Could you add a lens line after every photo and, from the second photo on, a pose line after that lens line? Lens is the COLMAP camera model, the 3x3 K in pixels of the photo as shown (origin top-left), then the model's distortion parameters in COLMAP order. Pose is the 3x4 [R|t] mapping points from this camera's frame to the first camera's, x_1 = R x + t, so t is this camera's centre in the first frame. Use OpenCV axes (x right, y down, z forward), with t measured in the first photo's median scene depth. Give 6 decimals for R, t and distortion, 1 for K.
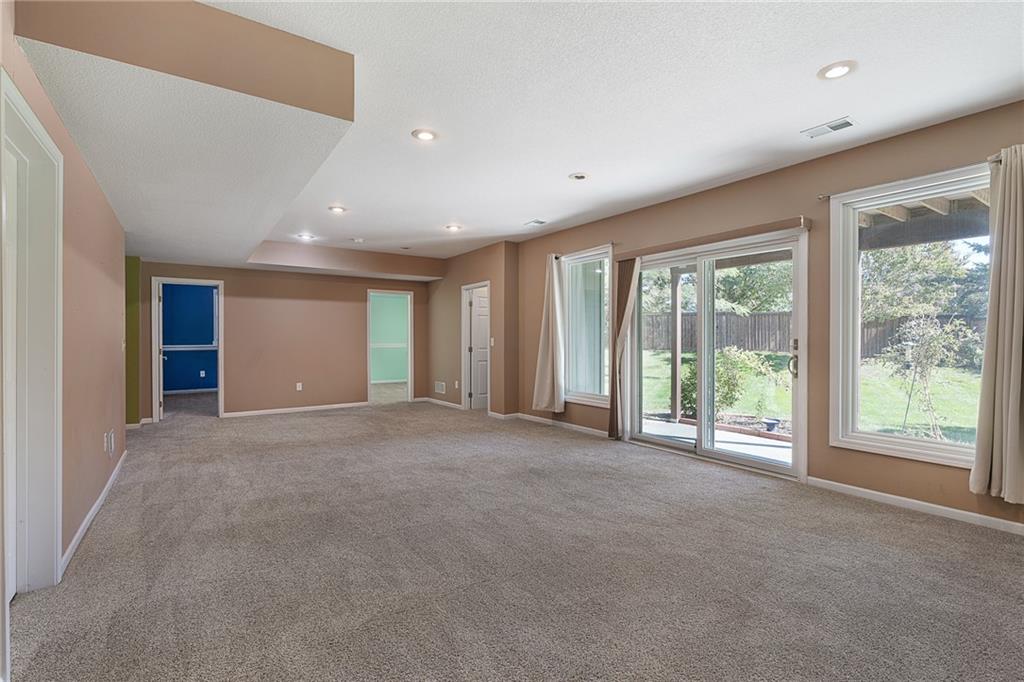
lens RADIAL K [[467.6, 0, 512.9], [0, 467.6, 340.5], [0, 0, 1]] dist [-0.003630, -0.000027]
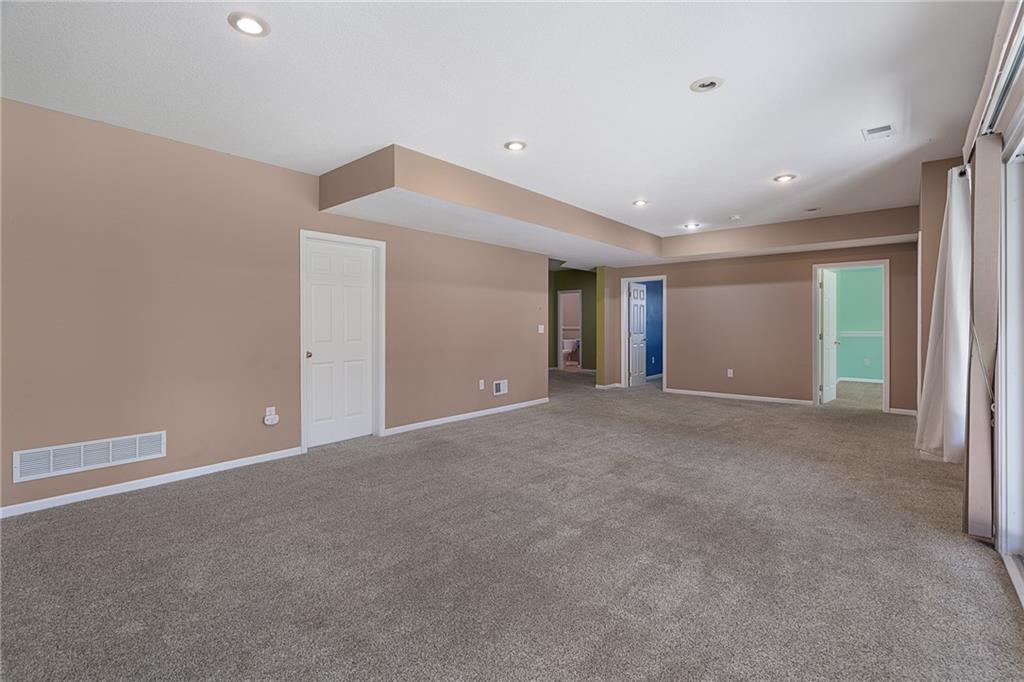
lens RADIAL K [[467.6, 0, 509.6], [0, 467.6, 324.9], [0, 0, 1]] dist [-0.003630, -0.000027]
pose [[0.260568, 0.000244, -0.965456, 0.454119], [-0.002683, 0.999996, -0.000471, -0.002116], [0.965452, 0.002714, 0.260567, 0.350880]]
